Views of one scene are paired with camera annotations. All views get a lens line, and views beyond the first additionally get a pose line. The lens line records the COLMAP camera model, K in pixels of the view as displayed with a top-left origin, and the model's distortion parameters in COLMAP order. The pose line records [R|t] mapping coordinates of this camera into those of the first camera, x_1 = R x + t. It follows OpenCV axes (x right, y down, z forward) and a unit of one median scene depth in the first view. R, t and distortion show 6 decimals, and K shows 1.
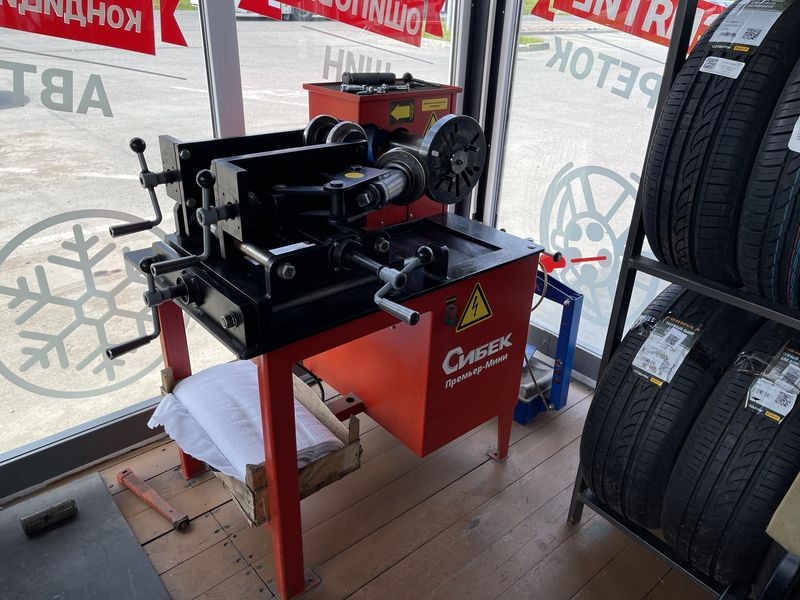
lens RADIAL K [[604.6, 0, 400.3], [0, 604.6, 302.4], [0, 0, 1]] dist [0.074843, -0.102221]
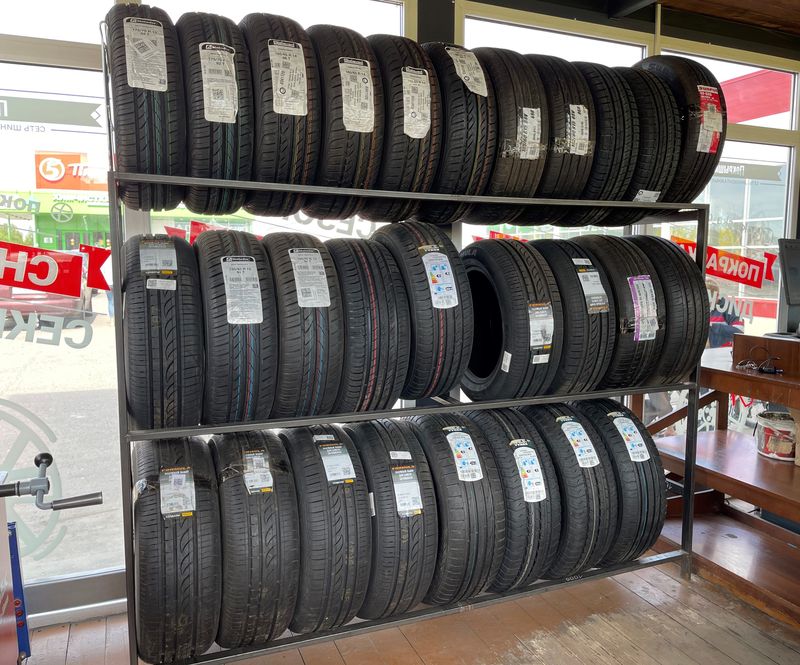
lens RADIAL K [[668.9, 0, 401.2], [0, 668.9, 331.7], [0, 0, 1]] dist [0.006085, 0.000902]
pose [[0.315990, -0.133652, 0.939302, -0.771519], [0.436625, 0.899445, -0.018903, 0.009193], [-0.842324, 0.416095, 0.342571, -0.014056]]
